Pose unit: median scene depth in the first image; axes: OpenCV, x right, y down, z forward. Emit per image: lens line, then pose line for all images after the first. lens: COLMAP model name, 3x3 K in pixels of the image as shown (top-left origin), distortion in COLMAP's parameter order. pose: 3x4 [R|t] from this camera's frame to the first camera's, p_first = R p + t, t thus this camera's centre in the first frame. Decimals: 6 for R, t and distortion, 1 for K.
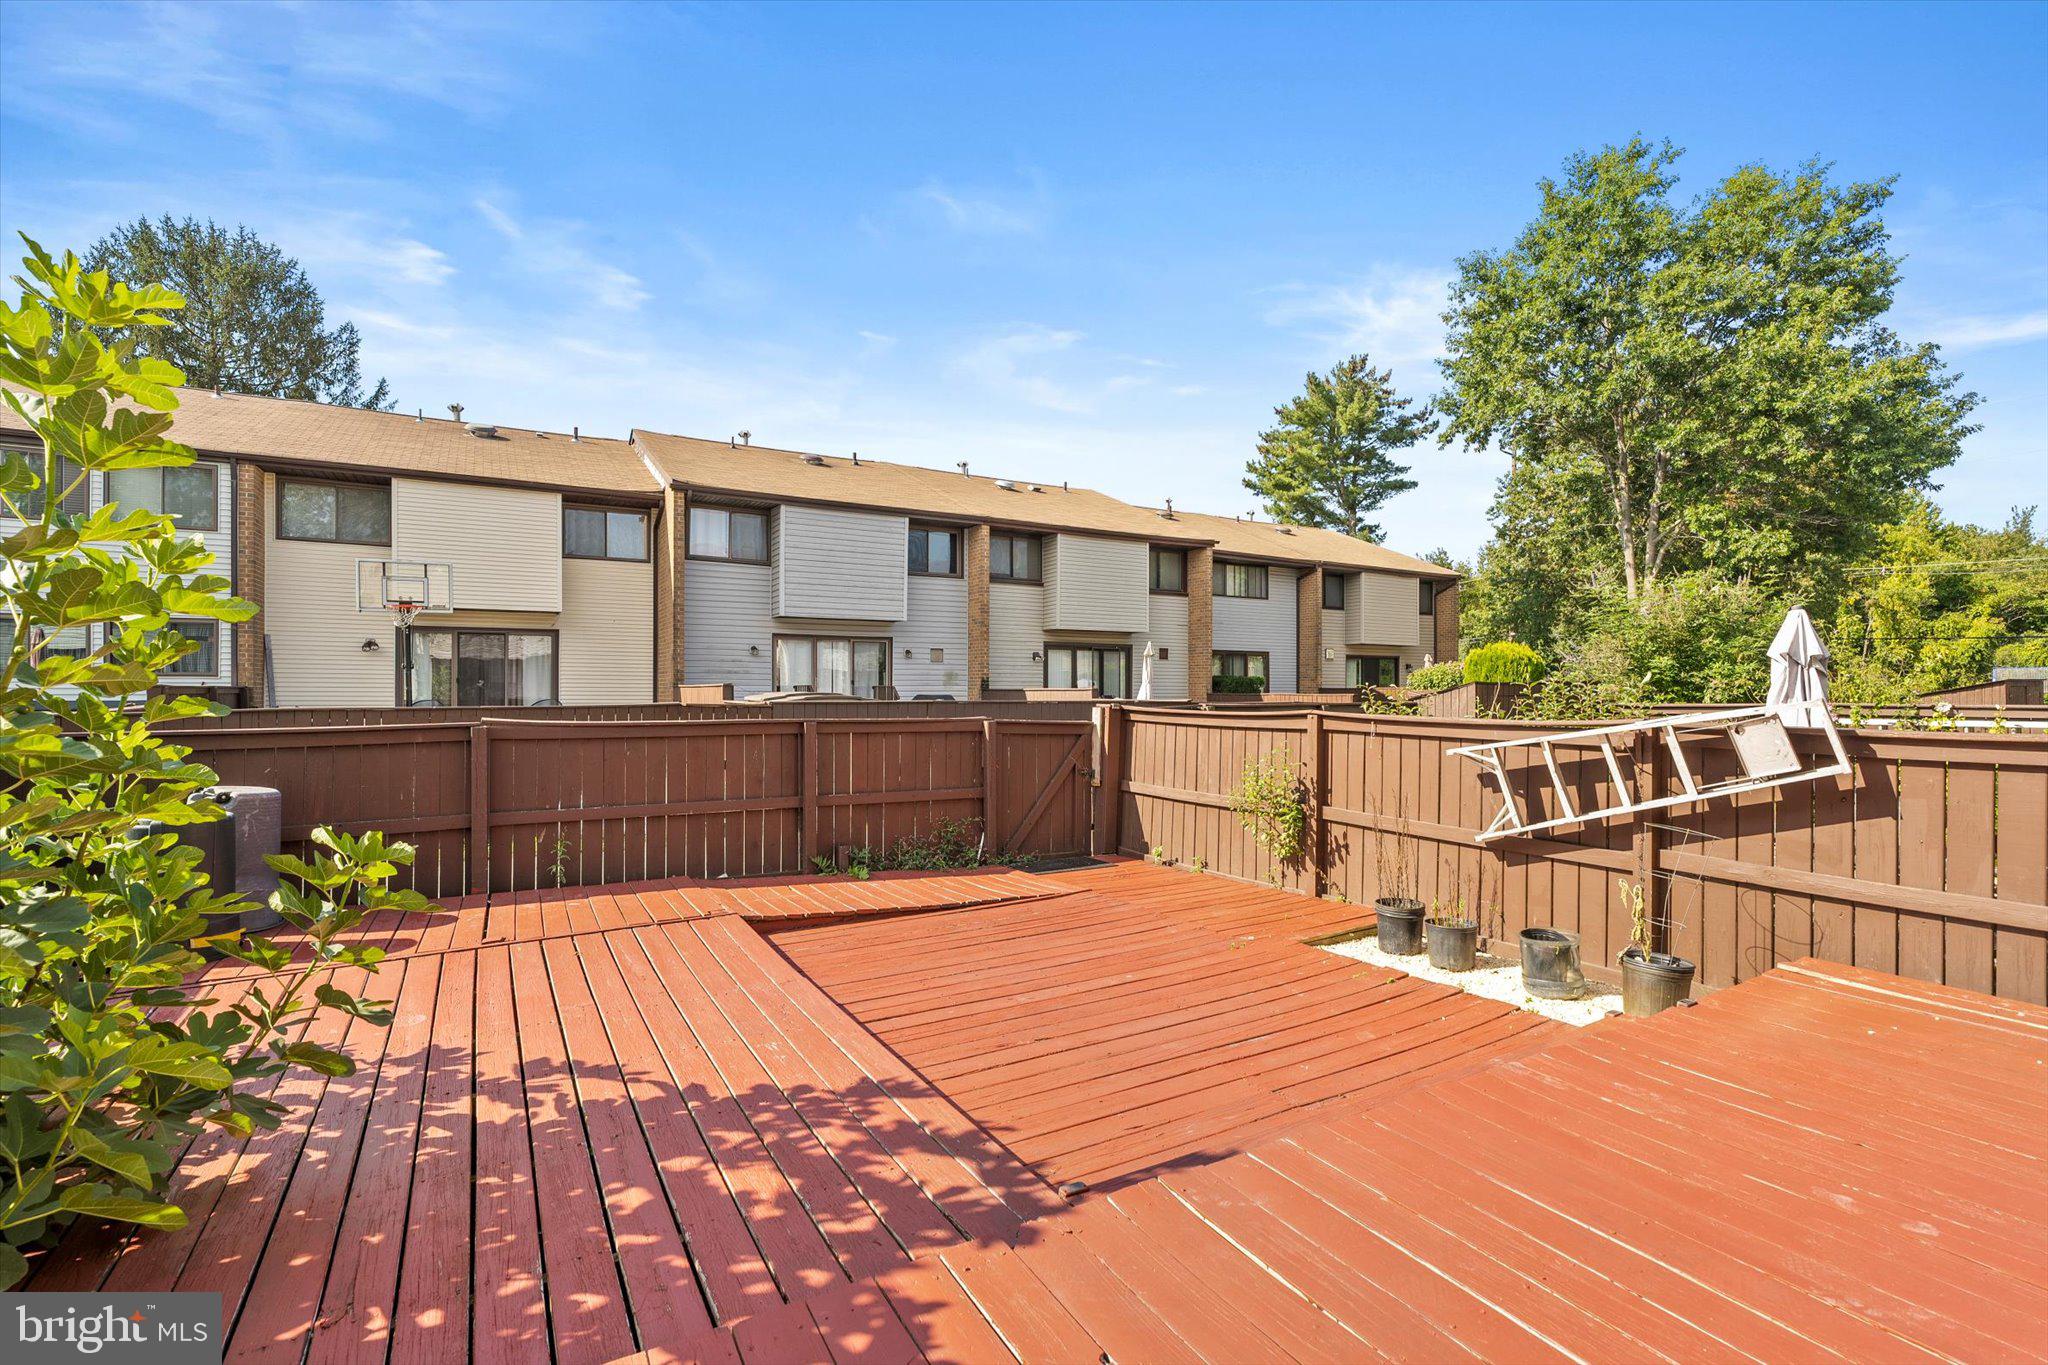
lens RADIAL K [[924.7, 0, 1014.8], [0, 924.7, 681.1], [0, 0, 1]] dist [-0.001728, 0.000279]
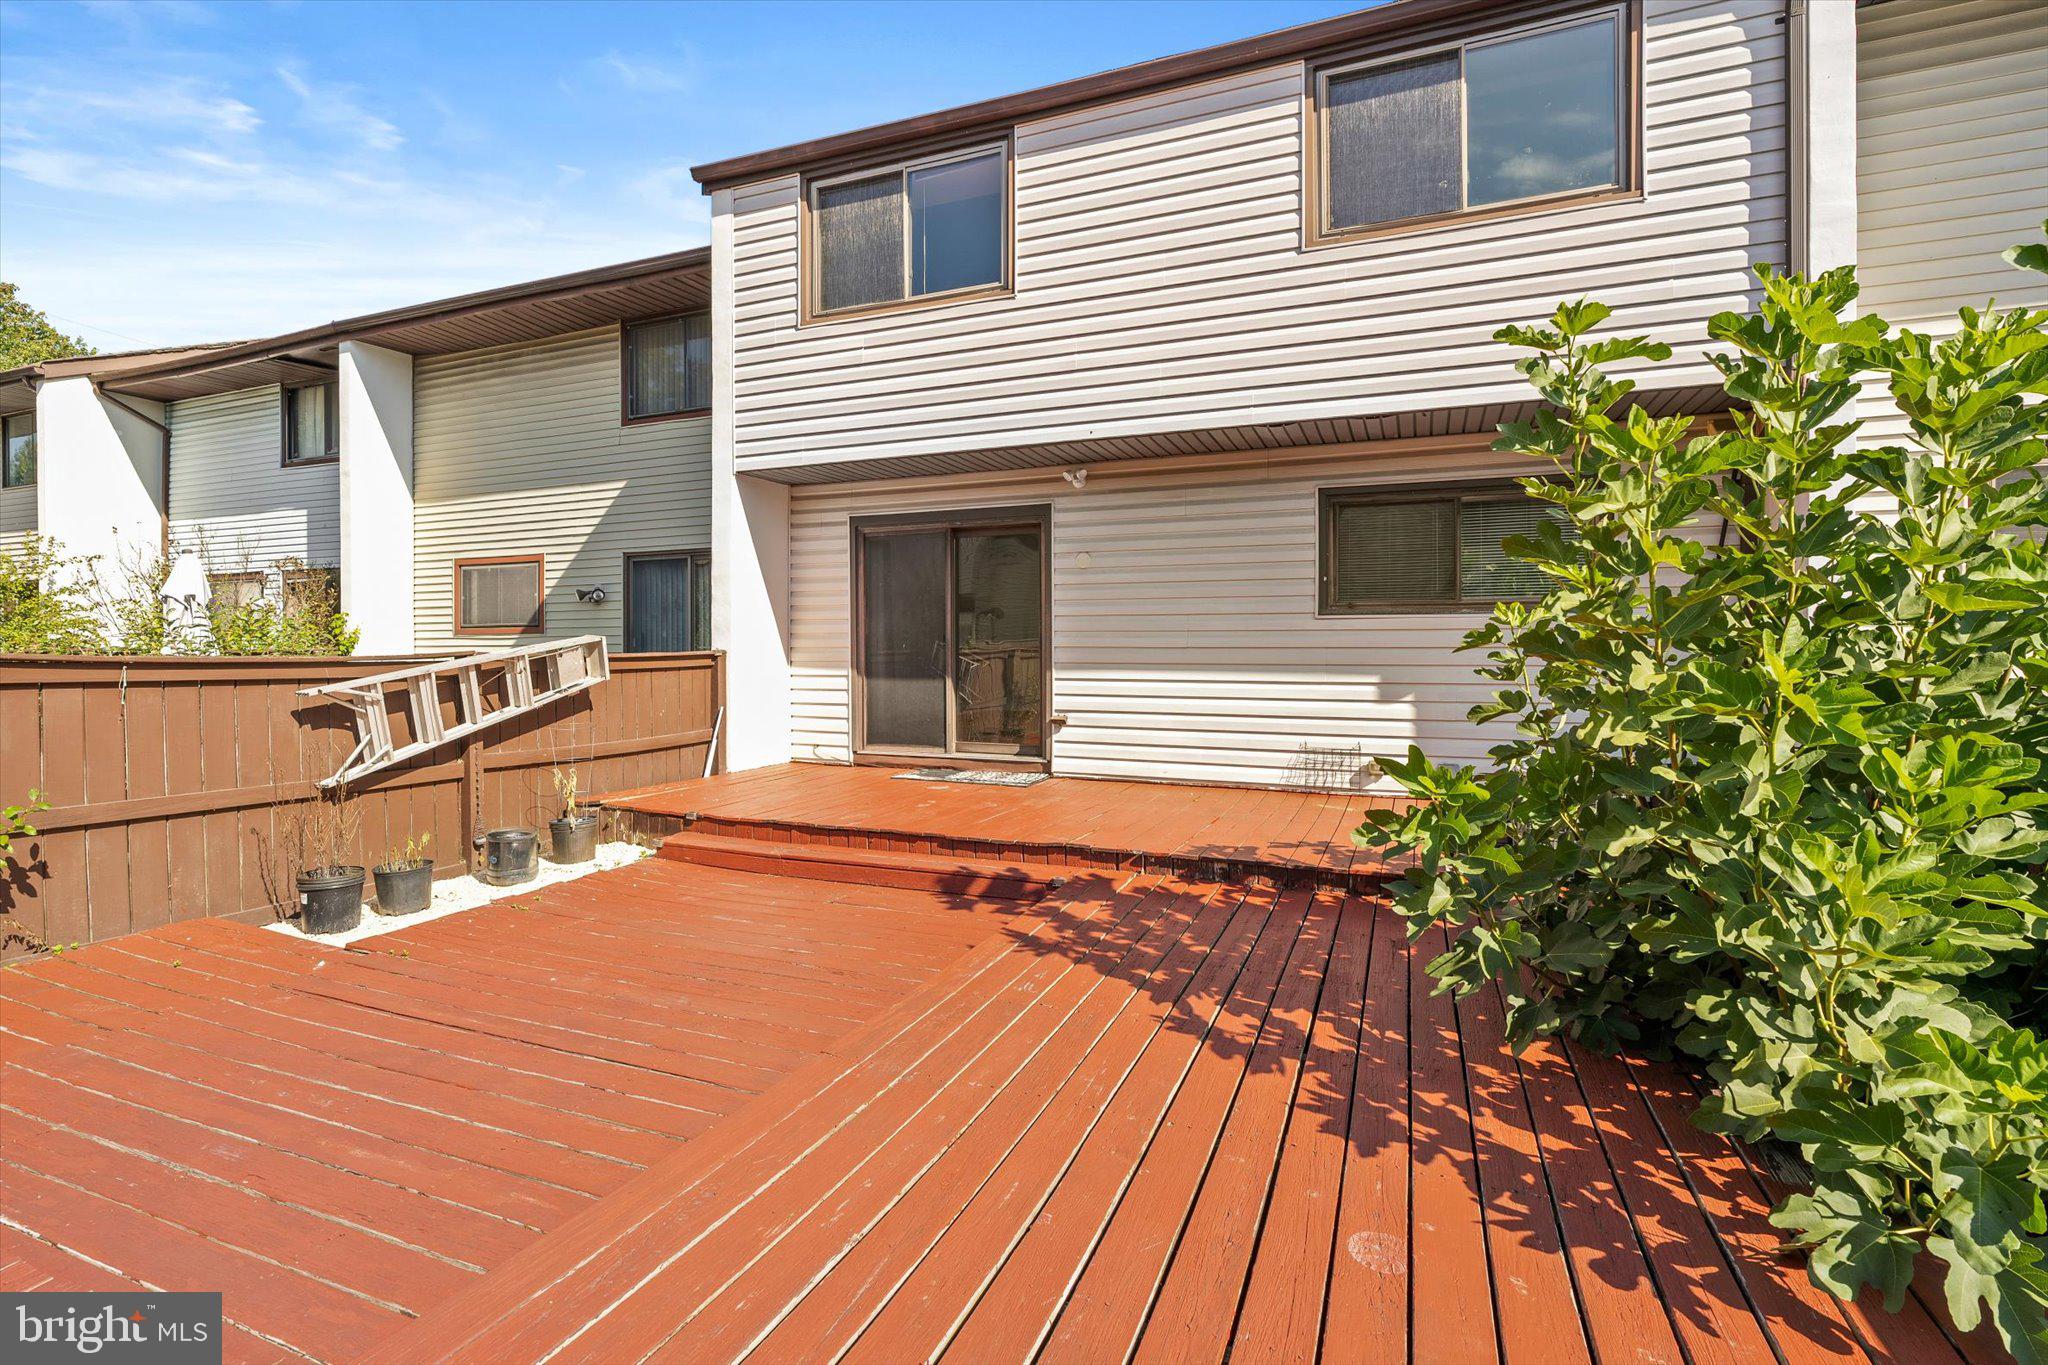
lens RADIAL K [[995.3, 0, 982.2], [0, 995.3, 677.6], [0, 0, 1]] dist [-0.001872, -0.000001]
pose [[-0.605284, -0.021947, 0.795707, -0.564934], [-0.008290, 0.999739, 0.021269, 0.029997], [-0.795966, 0.006277, -0.605308, 0.896866]]
